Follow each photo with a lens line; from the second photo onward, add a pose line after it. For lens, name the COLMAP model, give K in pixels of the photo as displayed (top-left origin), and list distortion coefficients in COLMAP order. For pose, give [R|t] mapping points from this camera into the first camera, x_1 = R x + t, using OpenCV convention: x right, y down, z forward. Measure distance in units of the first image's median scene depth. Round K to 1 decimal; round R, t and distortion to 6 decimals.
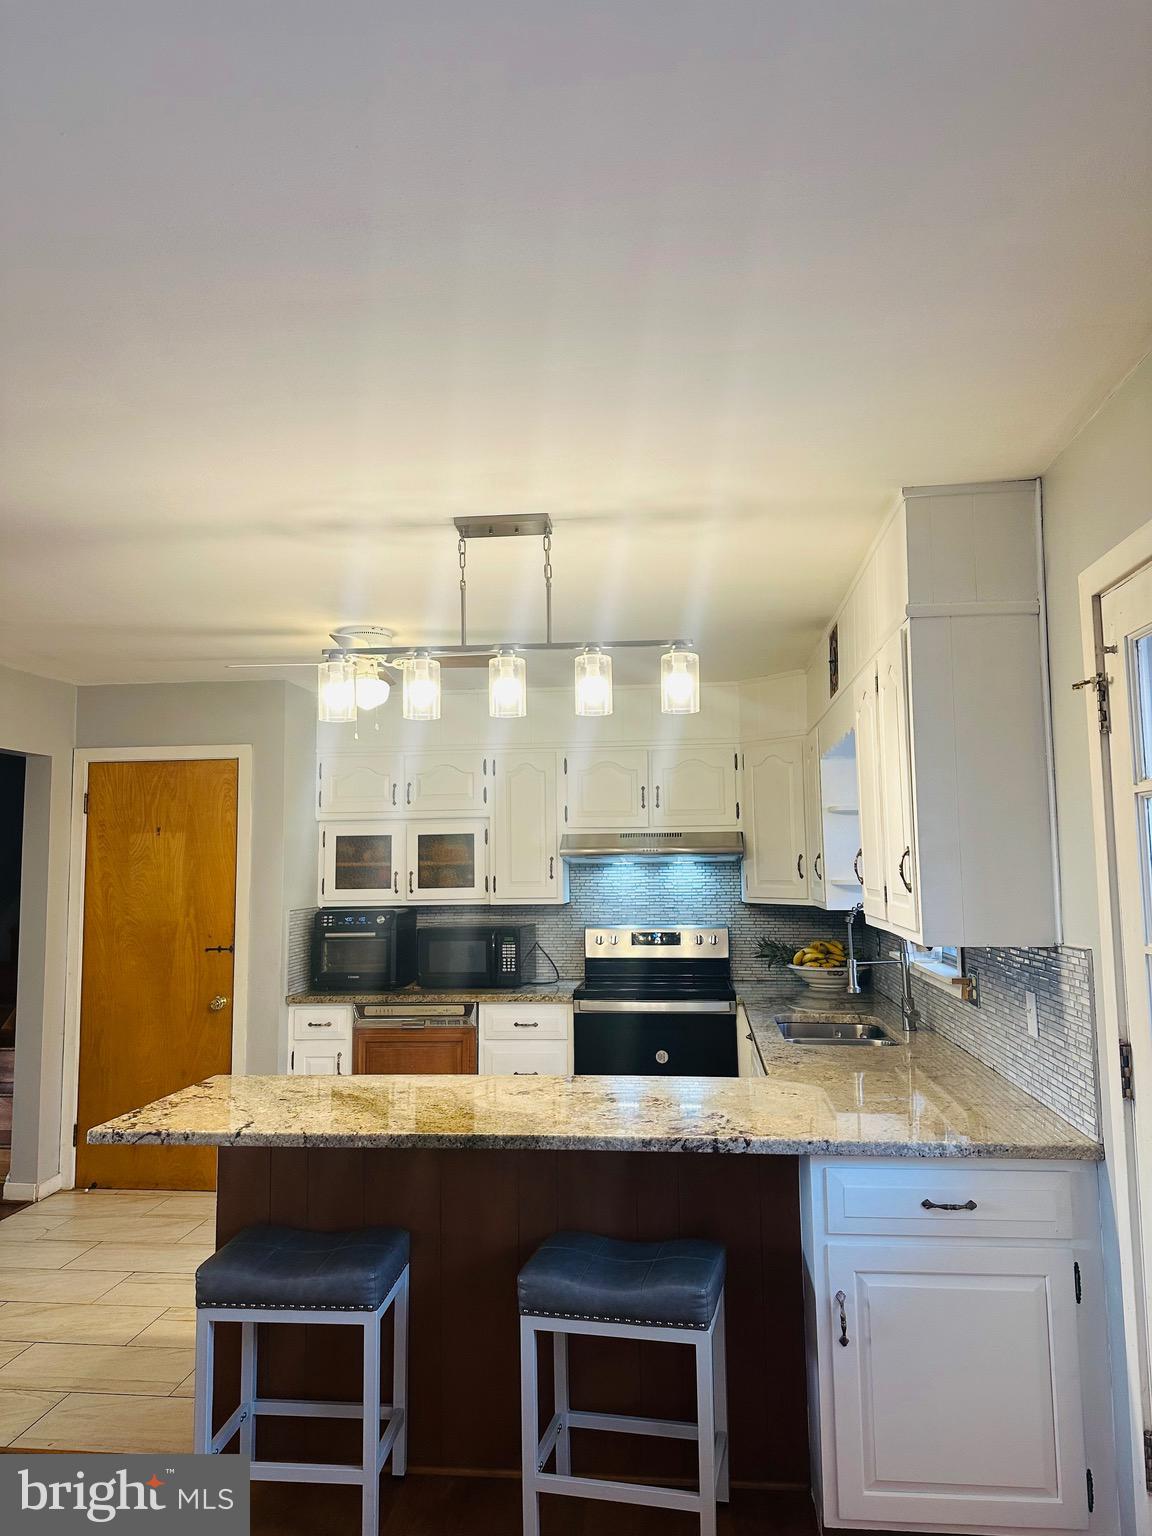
lens RADIAL K [[1063.9, 0, 569.3], [0, 1063.9, 759.7], [0, 0, 1]] dist [0.137741, -0.228759]
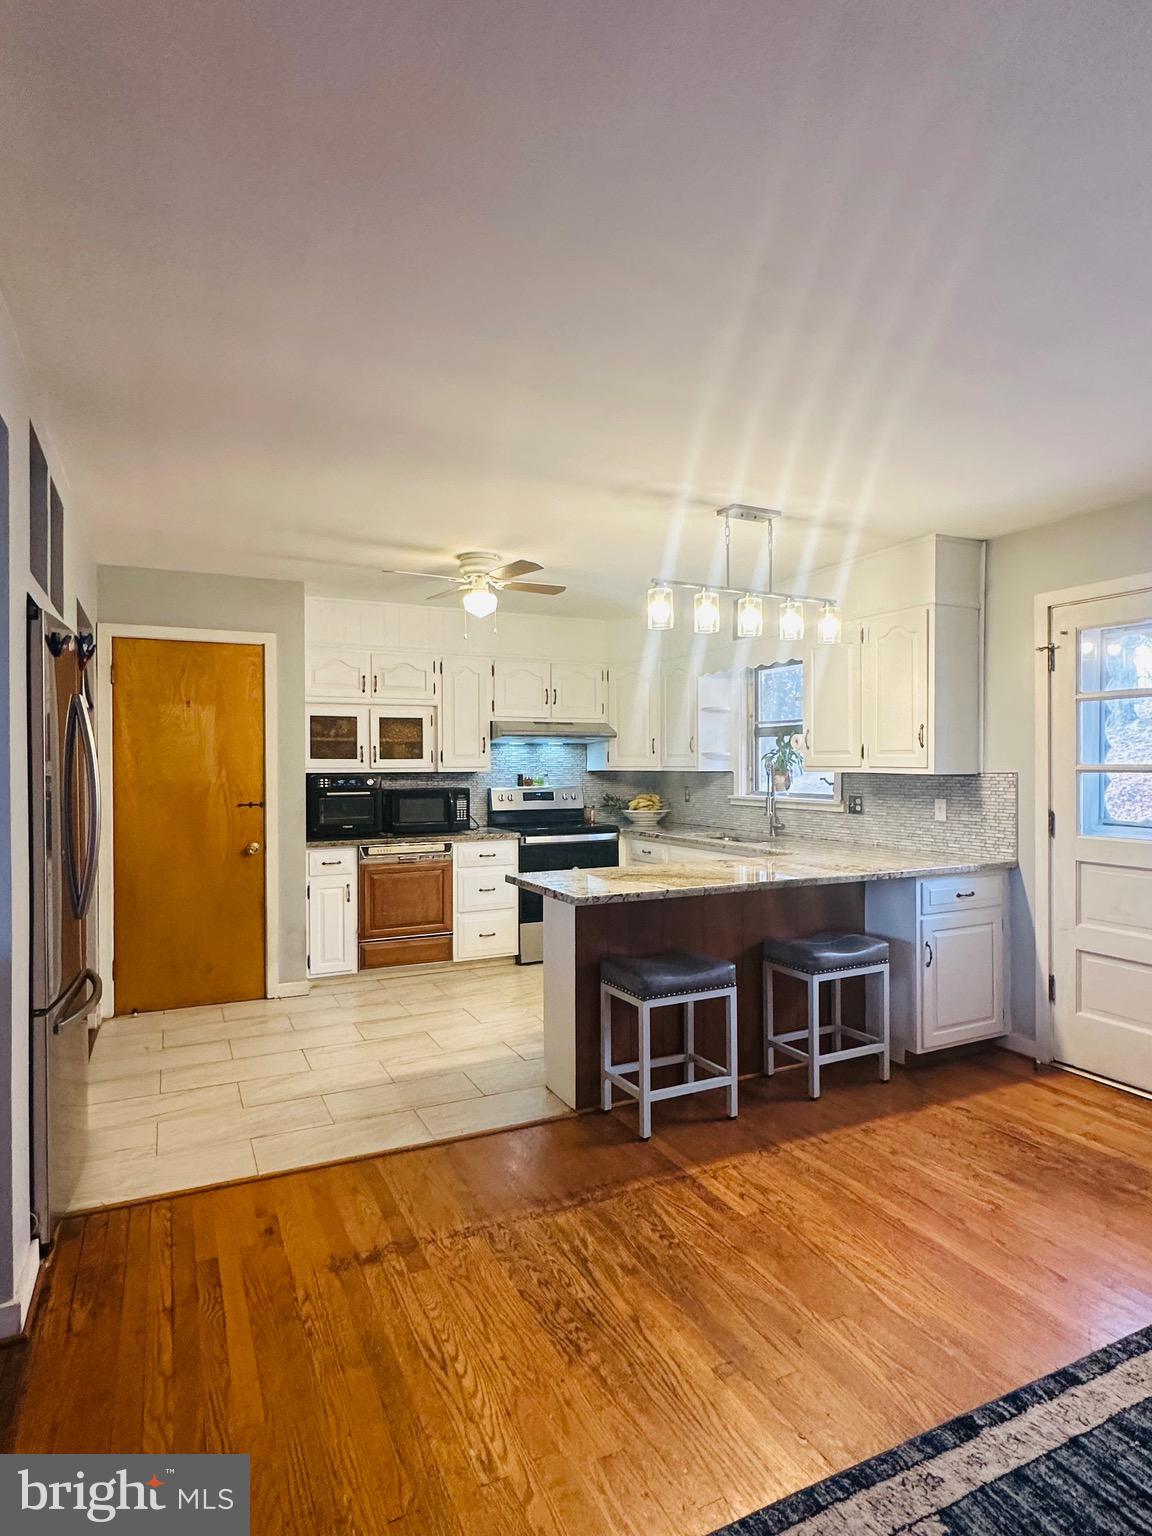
lens RADIAL K [[842.1, 0, 576.0], [0, 842.1, 768.0], [0, 0, 1]] dist [-0.003426, -0.000667]
pose [[0.841547, 0.007067, 0.540137, -0.517919], [-0.060157, 0.994921, 0.080709, 0.038376], [-0.536823, -0.100414, 0.837698, 0.034723]]
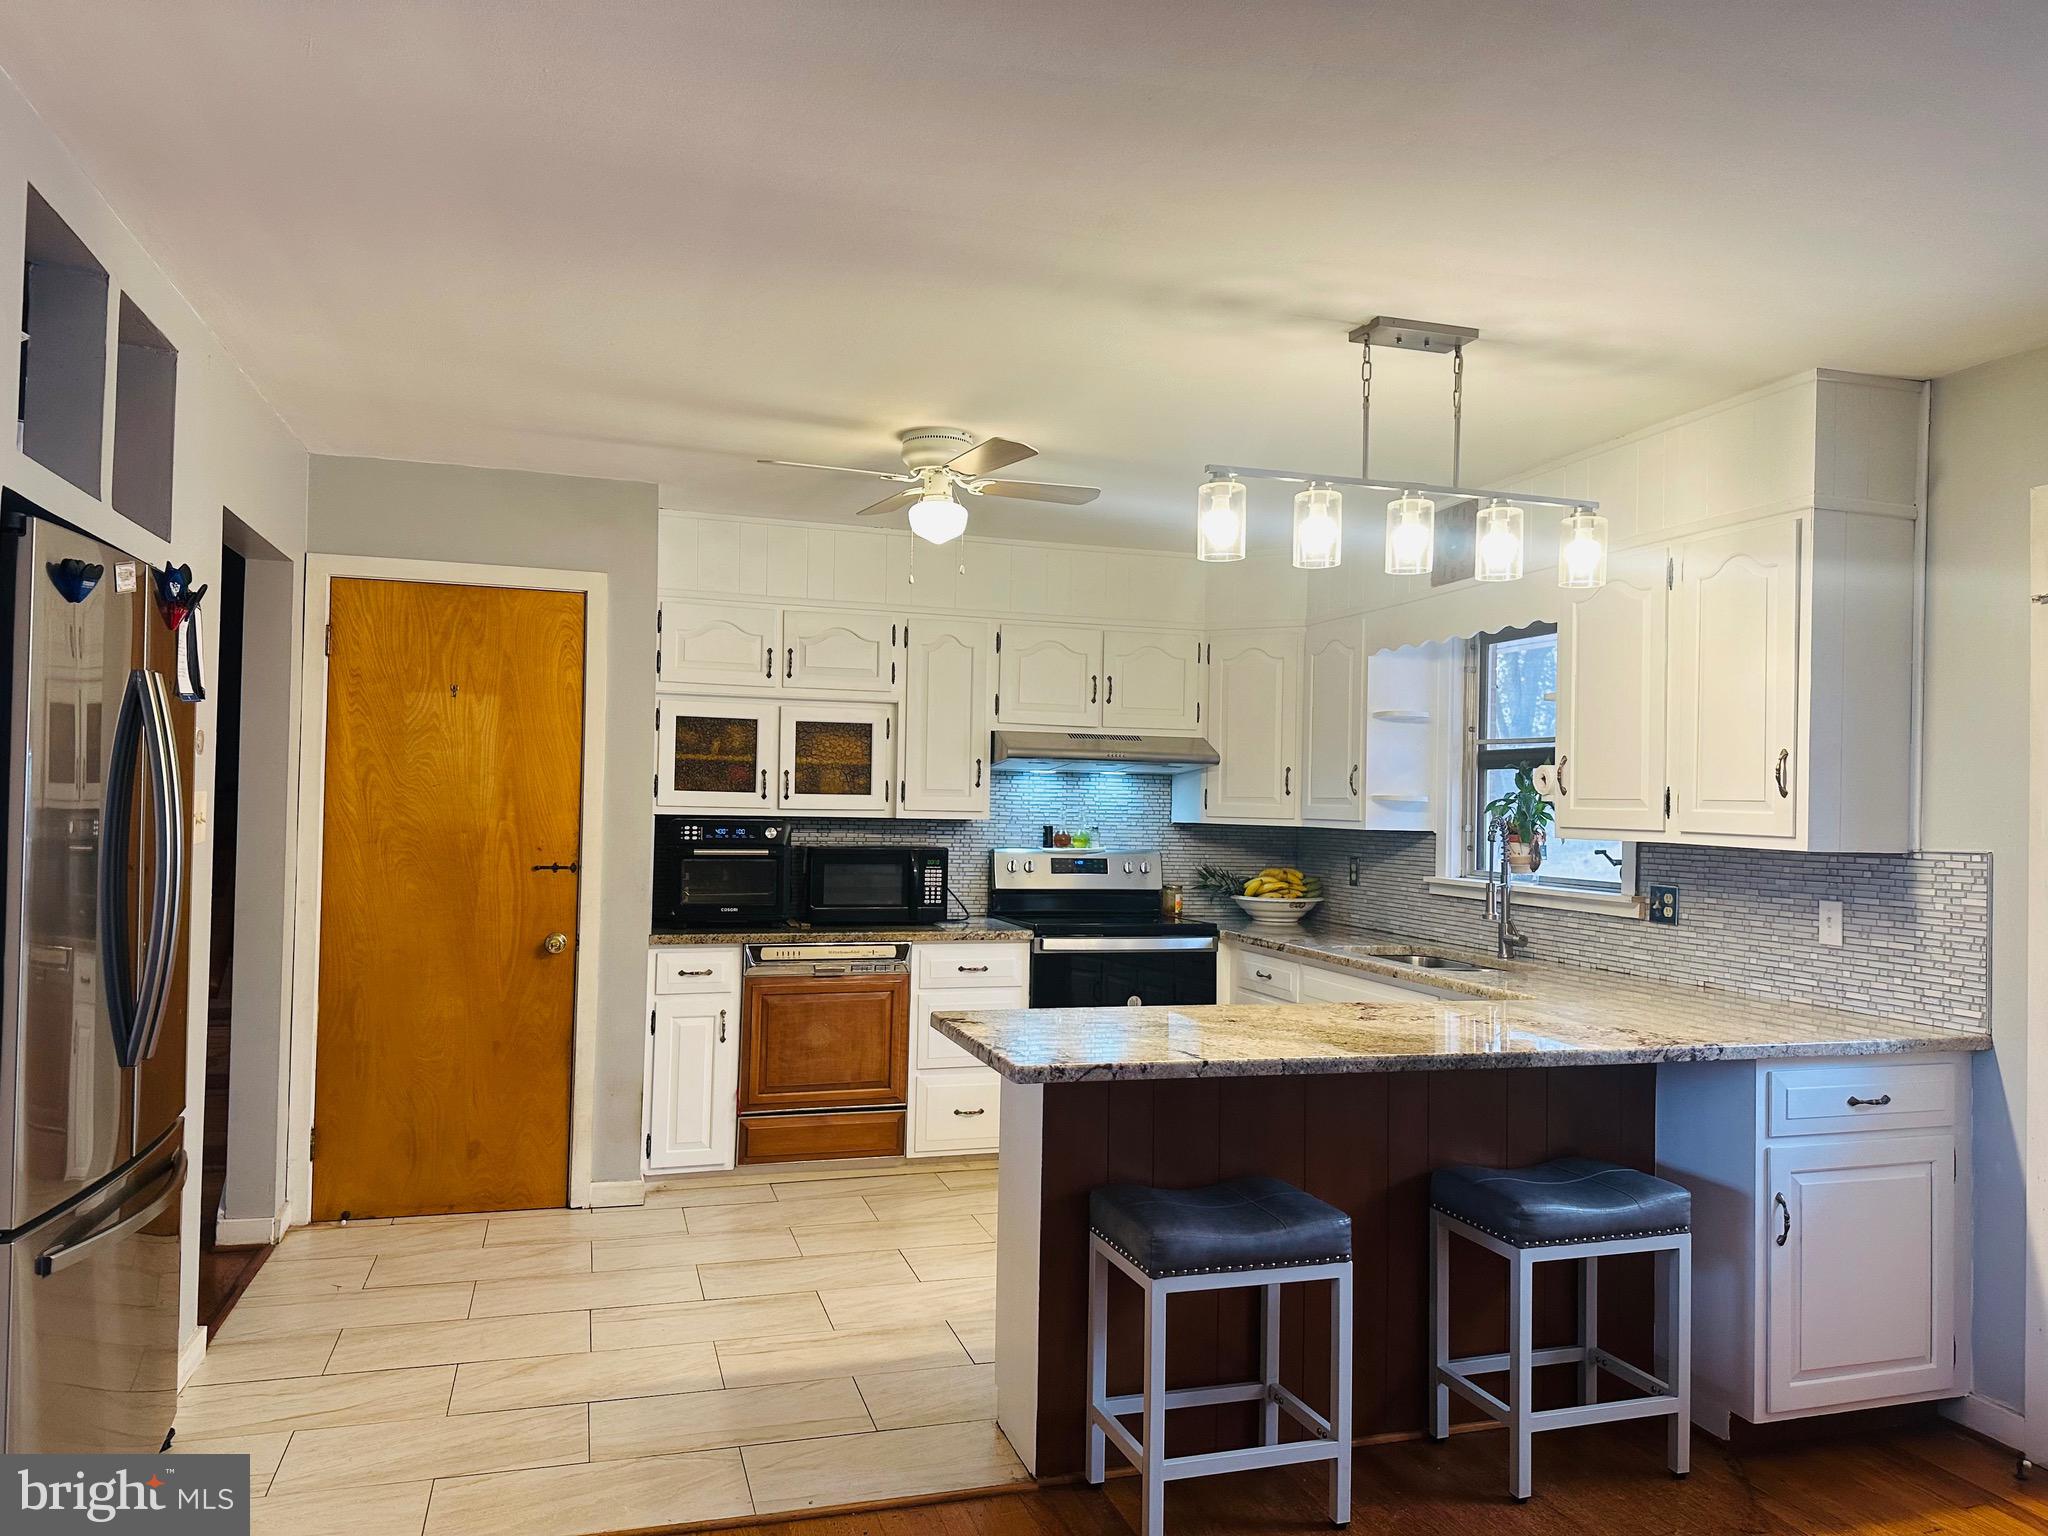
lens RADIAL K [[1418.5, 0, 1017.3], [0, 1418.5, 778.0], [0, 0, 1]] dist [0.137741, -0.228759]
pose [[0.915560, 0.039037, 0.400282, -0.419017], [-0.071891, 0.995133, 0.067387, 0.035112], [-0.395704, -0.090474, 0.913911, 0.049344]]
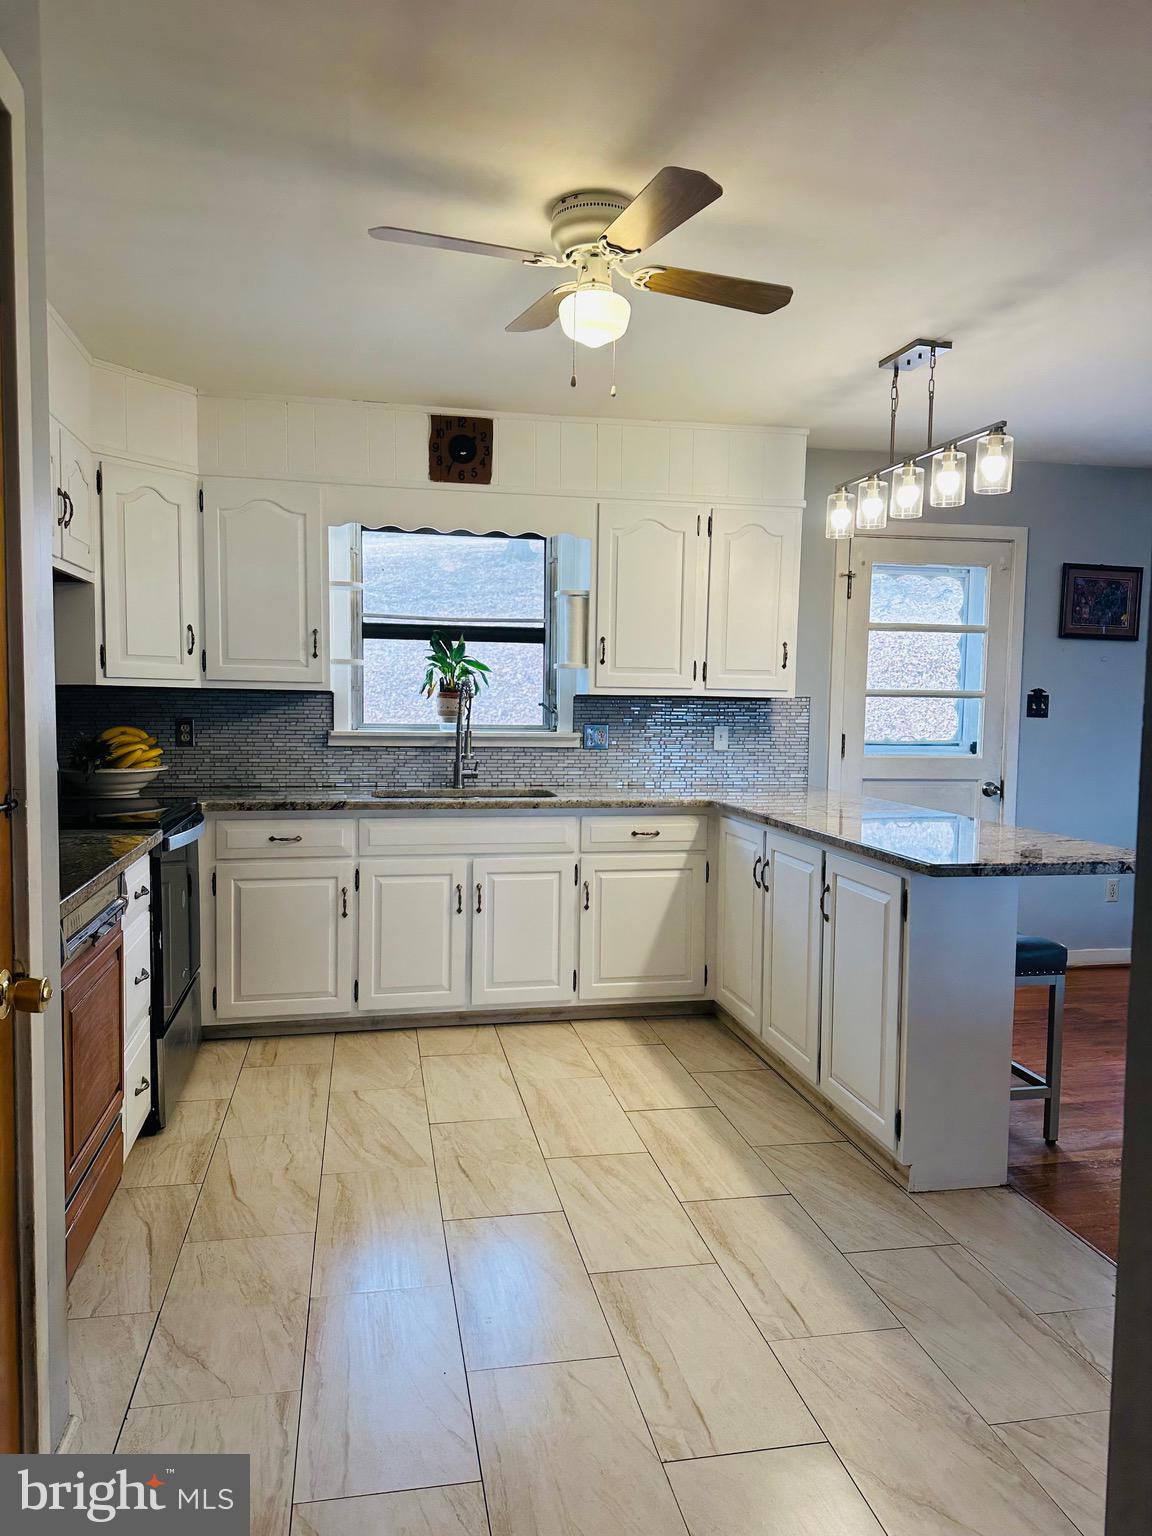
lens RADIAL K [[1061.3, 0, 570.9], [0, 1061.3, 776.1], [0, 0, 1]] dist [0.146364, -0.266848]
pose [[-0.307468, -0.061564, 0.949565, -0.622468], [-0.103314, 0.994166, 0.031003, 0.141677], [-0.945933, -0.088571, -0.312035, 0.940434]]
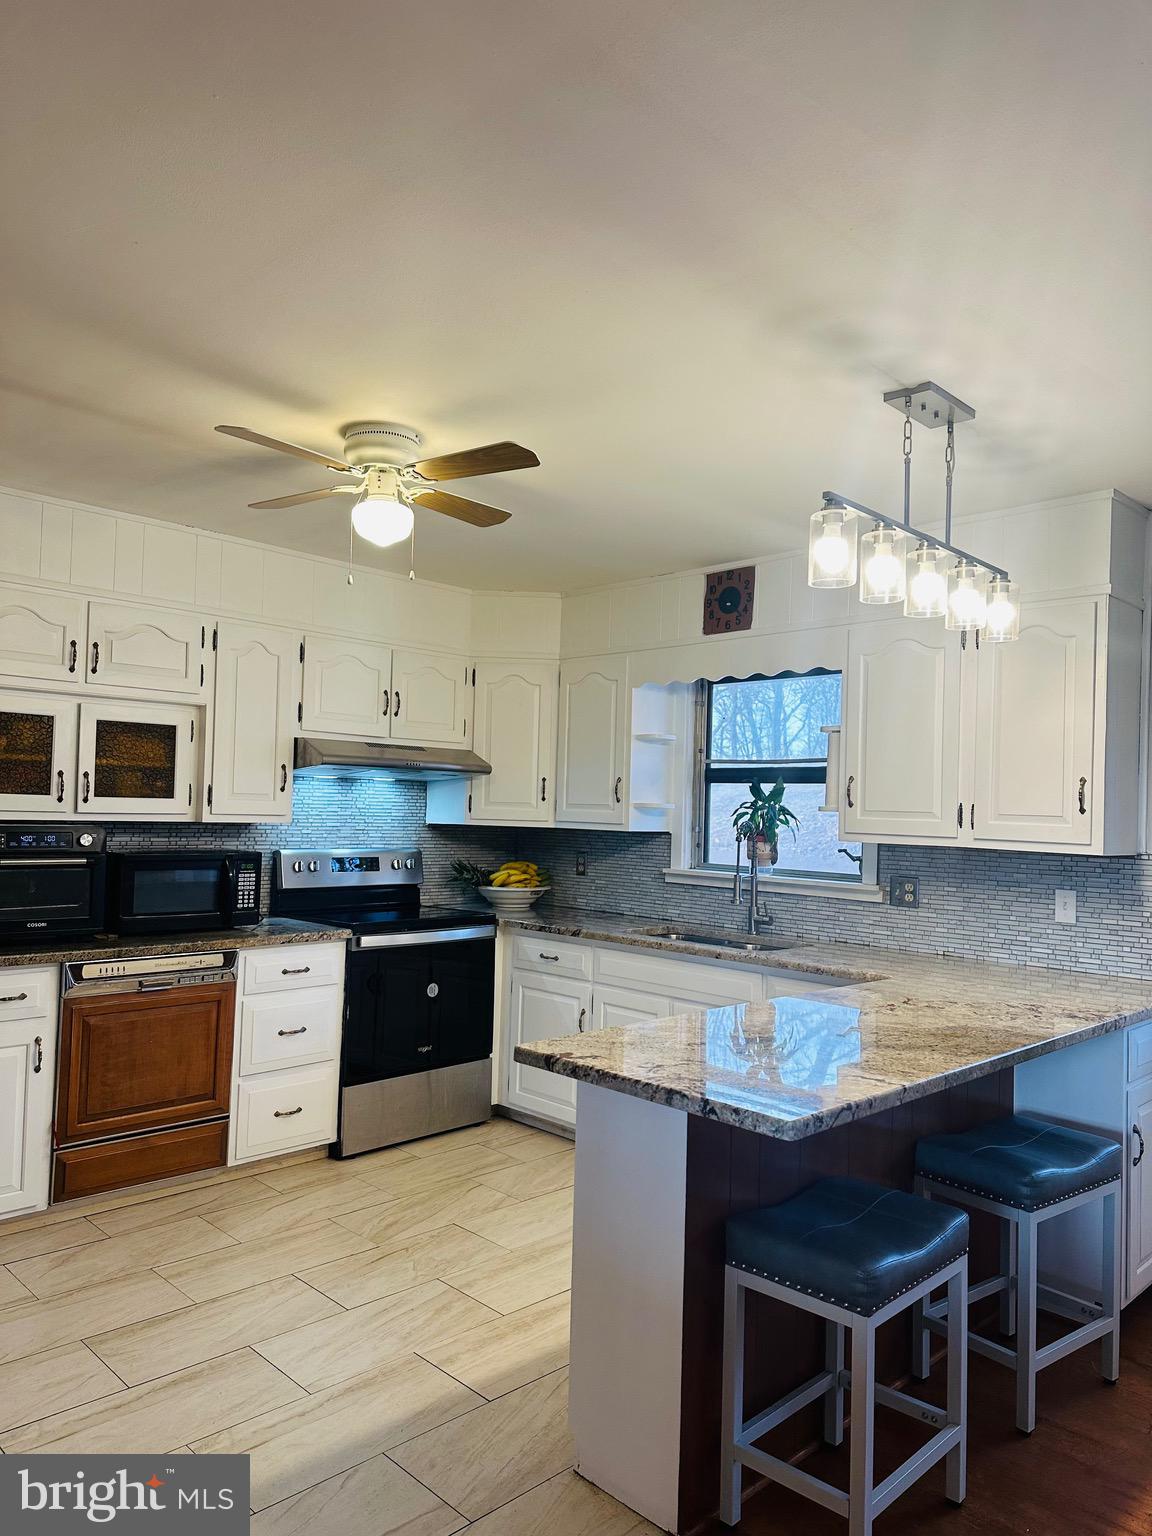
lens RADIAL K [[1061.3, 0, 570.9], [0, 1061.3, 776.1], [0, 0, 1]] dist [0.146364, -0.266848]
pose [[0.623829, 0.054852, 0.779634, -0.527604], [-0.113077, 0.993373, 0.020590, 0.061781], [-0.773338, -0.101003, 0.625897, 0.345024]]
